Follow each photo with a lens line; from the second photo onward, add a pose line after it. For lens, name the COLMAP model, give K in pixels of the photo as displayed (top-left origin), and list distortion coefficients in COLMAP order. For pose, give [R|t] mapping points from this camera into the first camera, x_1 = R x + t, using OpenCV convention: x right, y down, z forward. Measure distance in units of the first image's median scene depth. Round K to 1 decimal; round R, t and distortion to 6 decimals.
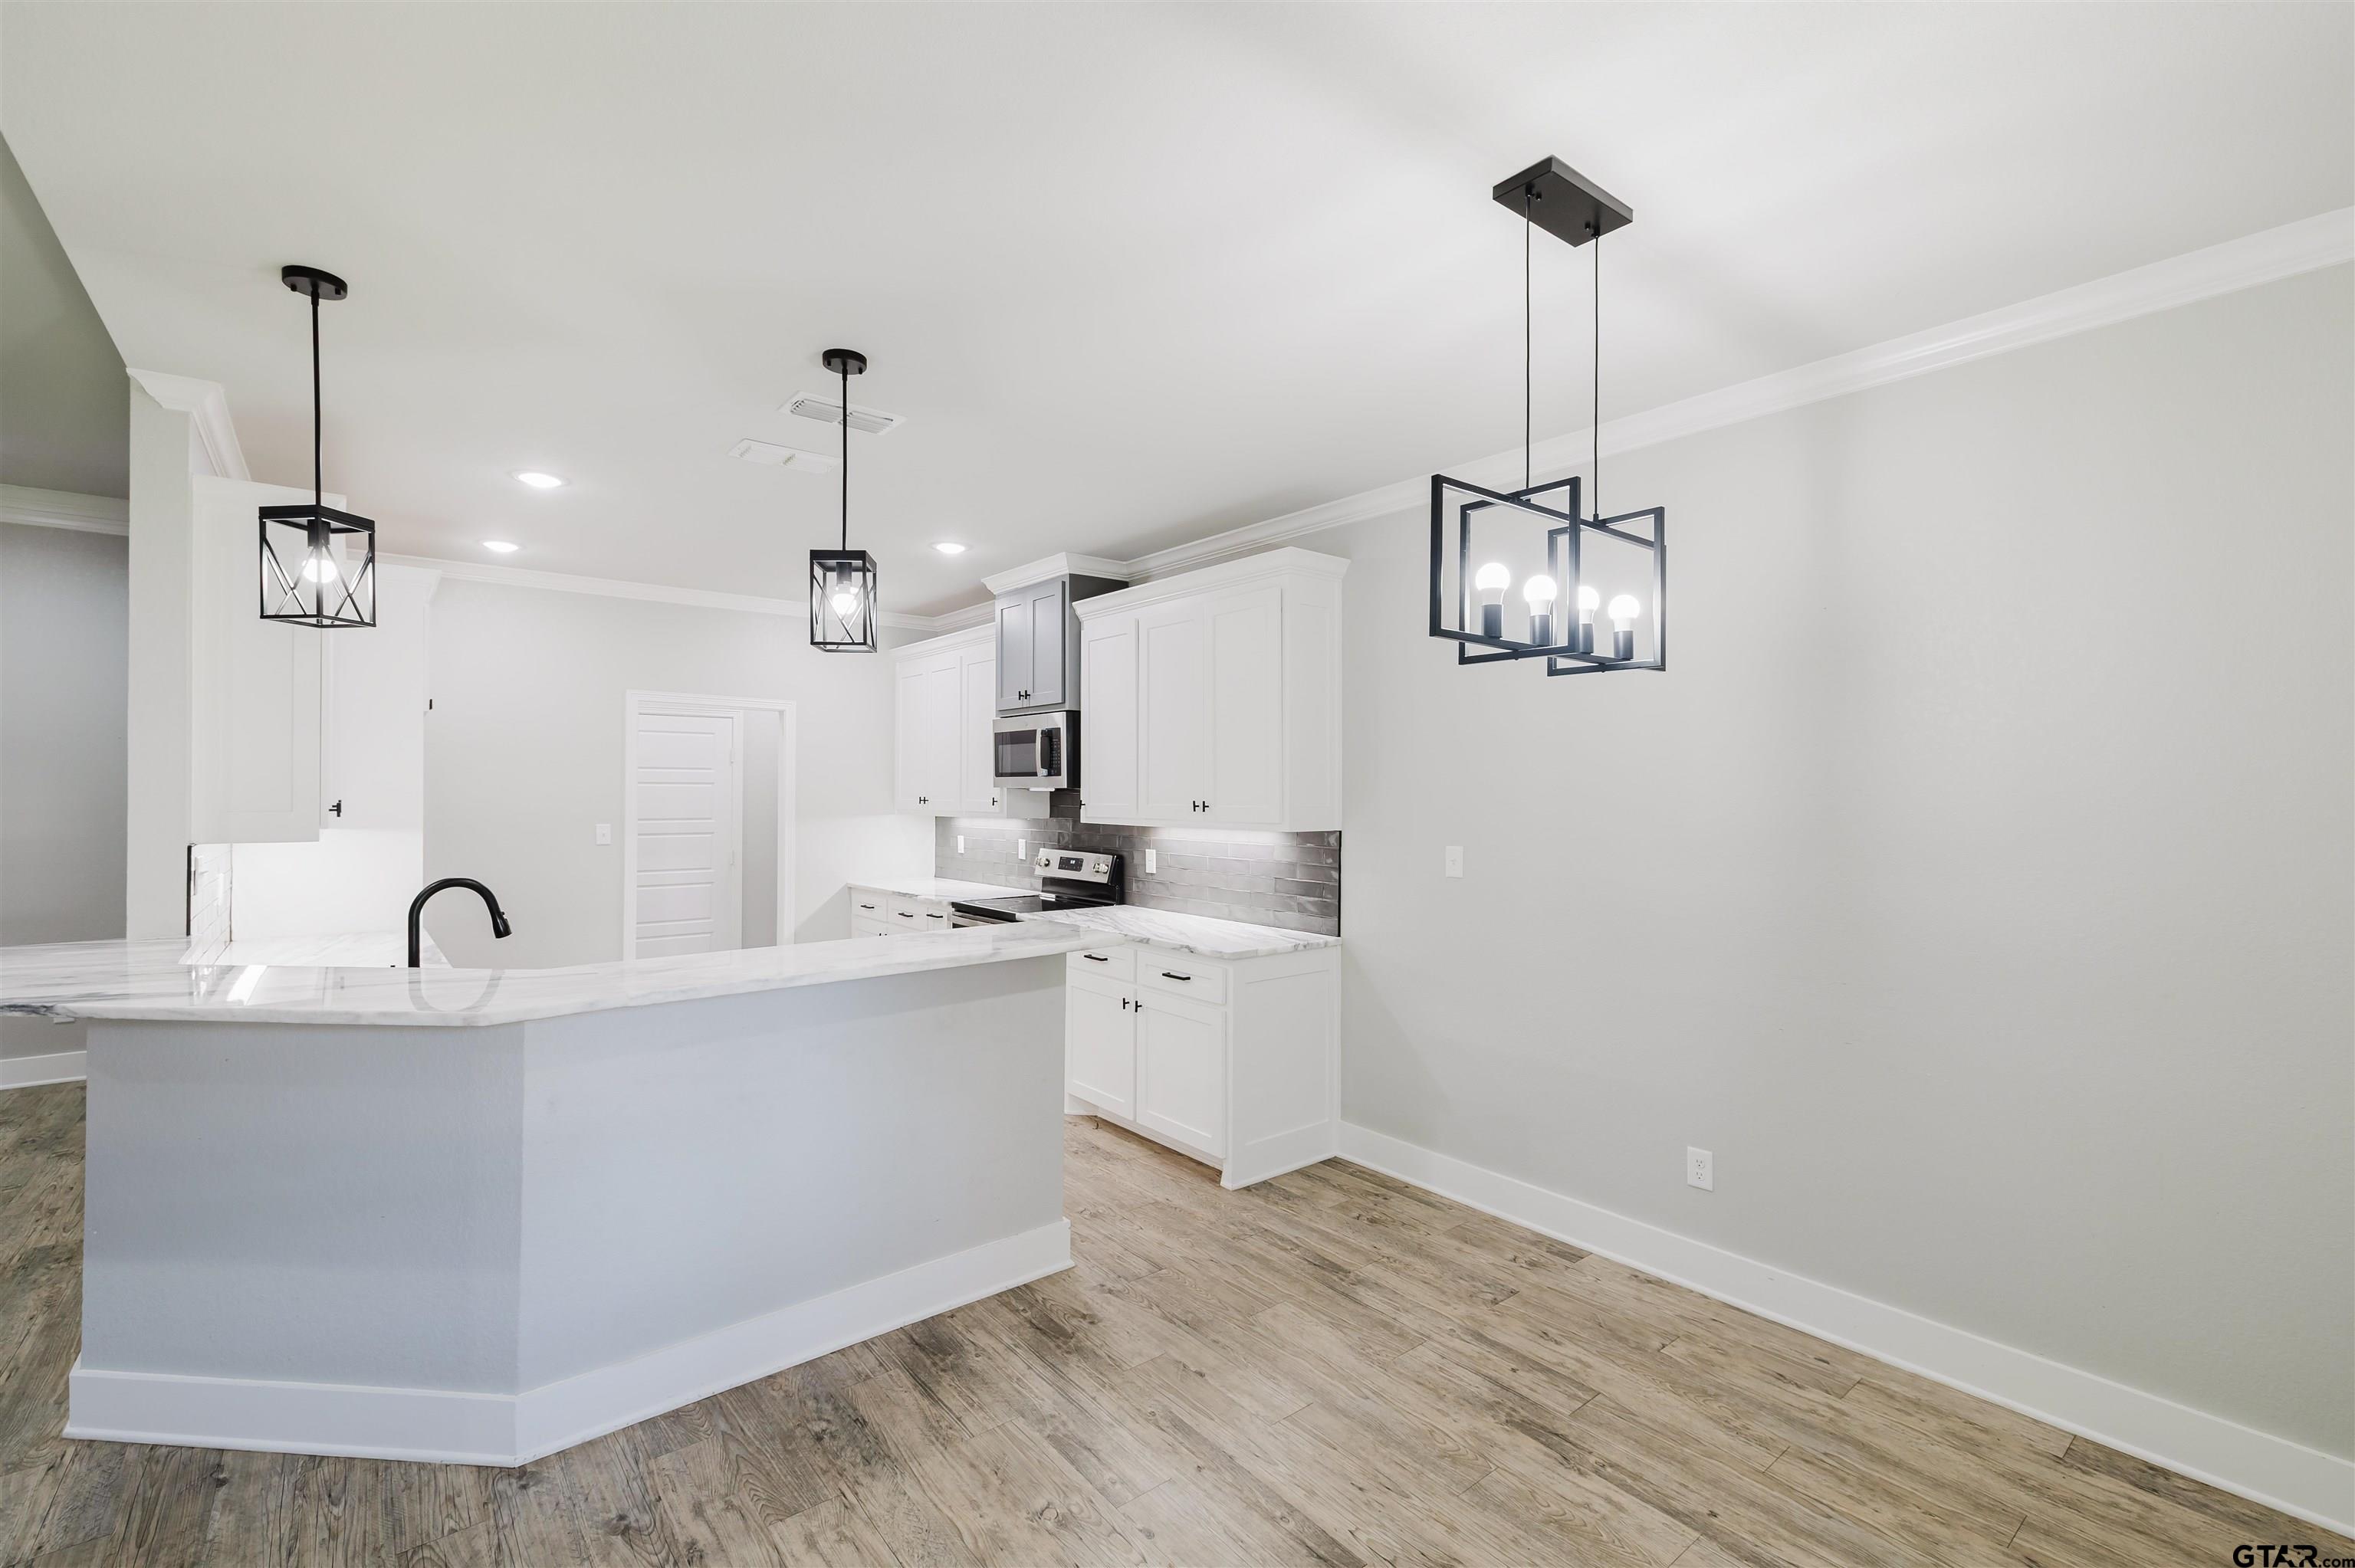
lens RADIAL K [[1013.4, 0, 1175.3], [0, 1013.4, 786.3], [0, 0, 1]] dist [0.001922, -0.000202]
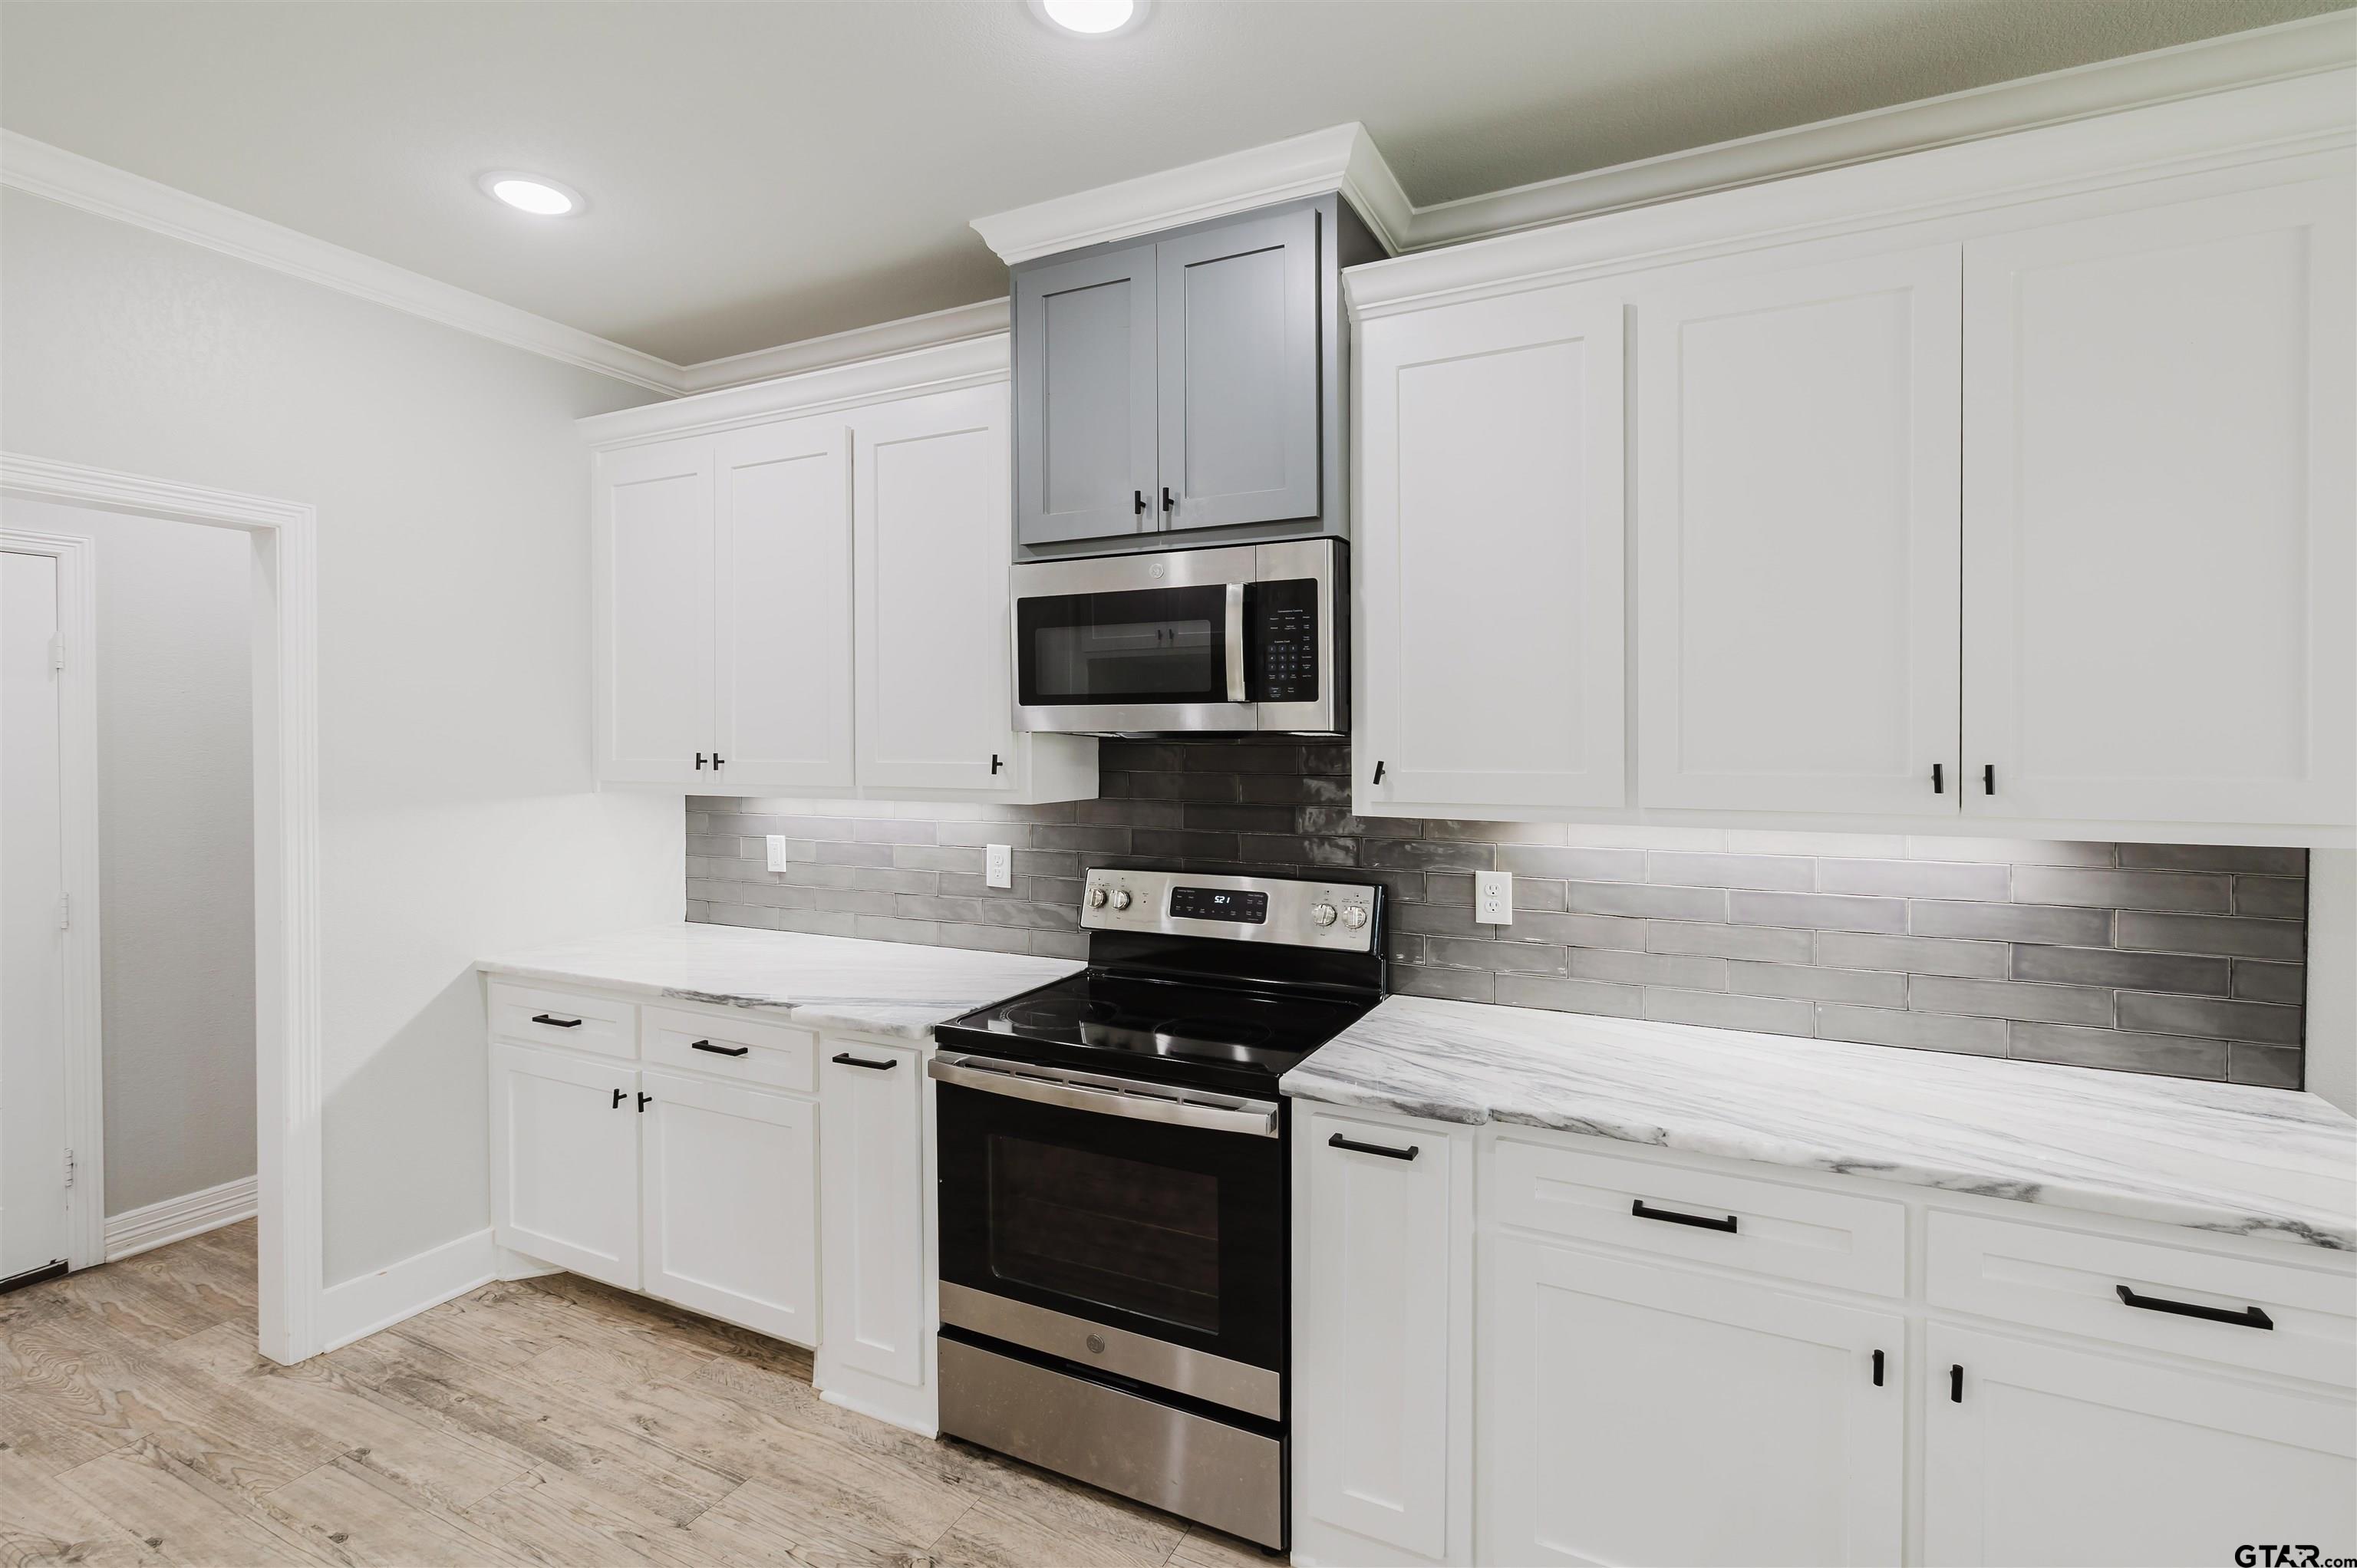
lens RADIAL K [[1014.3, 0, 1213.1], [0, 1014.3, 733.8], [0, 0, 1]] dist [0.001922, -0.000202]
pose [[0.887958, -0.003217, 0.459914, -0.323445], [0.001642, 0.999991, 0.003823, 0.001279], [-0.459922, -0.002640, 0.887955, 0.646851]]
